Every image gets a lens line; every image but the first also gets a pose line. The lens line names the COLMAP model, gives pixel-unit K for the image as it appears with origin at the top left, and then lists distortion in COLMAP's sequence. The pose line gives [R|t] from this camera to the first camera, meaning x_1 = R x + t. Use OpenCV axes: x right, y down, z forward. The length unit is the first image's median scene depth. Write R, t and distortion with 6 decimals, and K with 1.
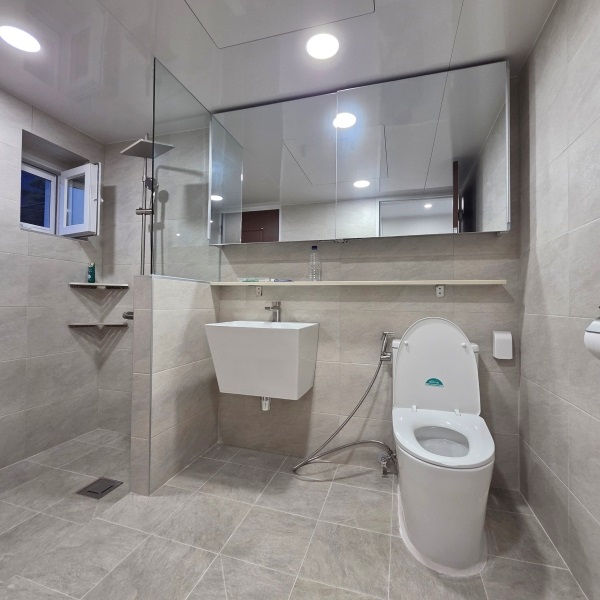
lens RADIAL K [[331.4, 0, 300.0], [0, 331.4, 300.0], [0, 0, 1]] dist [0.002428, -0.001568]
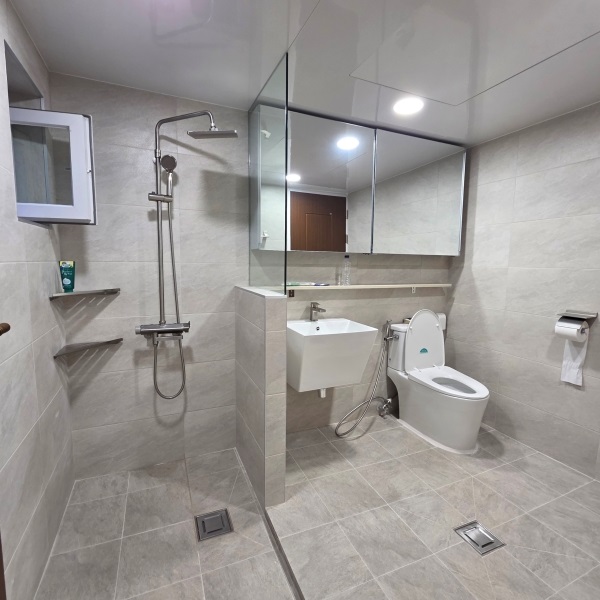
lens RADIAL K [[331.4, 0, 300.0], [0, 331.4, 300.0], [0, 0, 1]] dist [0.002428, -0.001568]
pose [[0.757563, -0.076571, 0.648255, -0.918857], [-0.015990, 0.990621, 0.135697, -0.171664], [-0.652566, -0.113165, 0.749234, 0.209004]]
